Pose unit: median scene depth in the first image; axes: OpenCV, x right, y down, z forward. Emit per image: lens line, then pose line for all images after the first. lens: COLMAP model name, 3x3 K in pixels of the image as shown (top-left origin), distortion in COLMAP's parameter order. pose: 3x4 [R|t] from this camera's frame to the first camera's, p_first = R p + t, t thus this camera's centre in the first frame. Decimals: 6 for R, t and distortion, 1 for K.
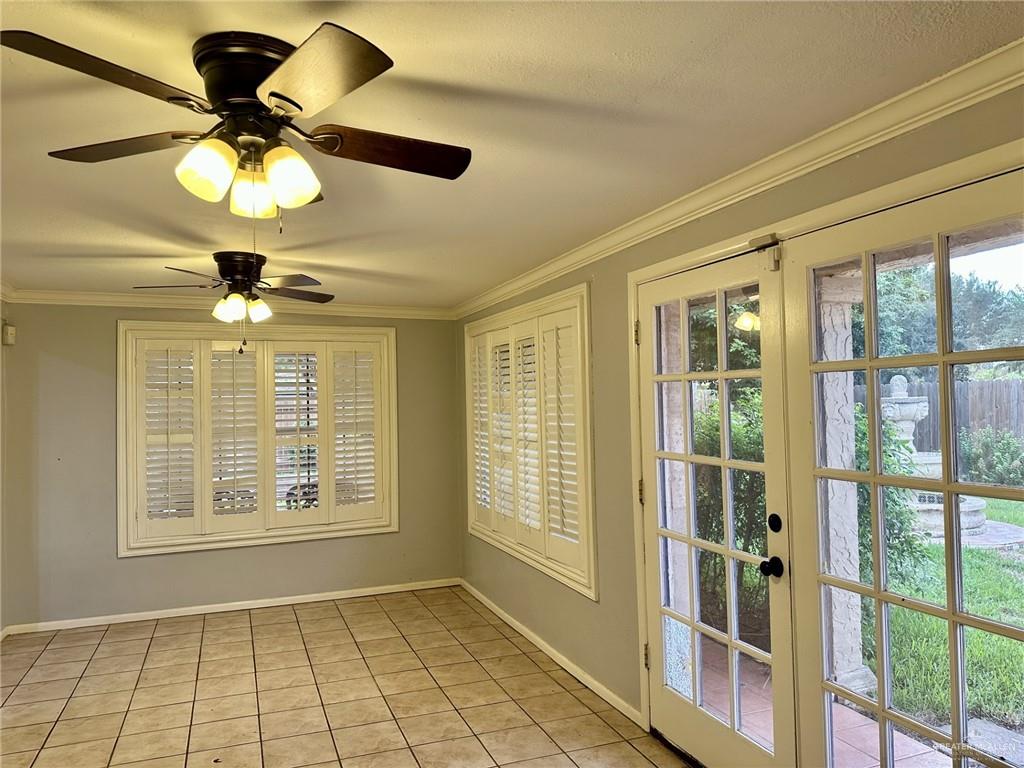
lens RADIAL K [[747.4, 0, 513.1], [0, 747.4, 381.5], [0, 0, 1]] dist [0.066415, -0.061641]
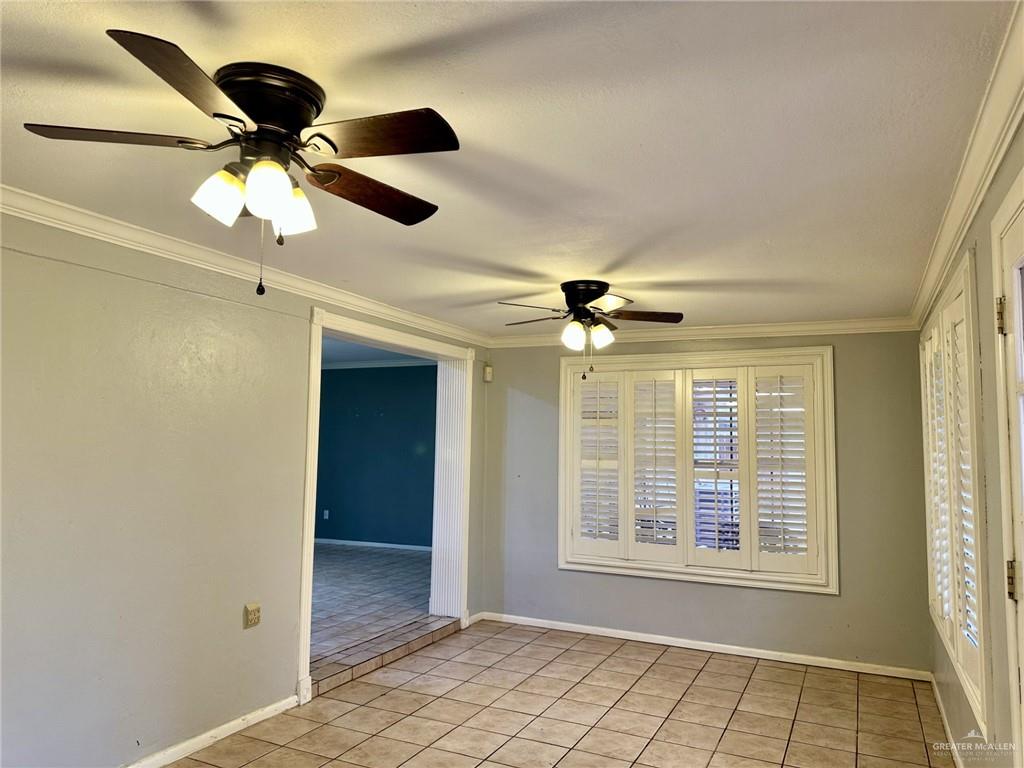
lens RADIAL K [[747.4, 0, 513.1], [0, 747.4, 381.5], [0, 0, 1]] dist [0.066415, -0.061641]
pose [[0.702954, -0.025932, -0.710762, 0.234549], [-0.012656, 0.998721, -0.048955, 0.013847], [0.711123, 0.043409, 0.701727, 0.185041]]
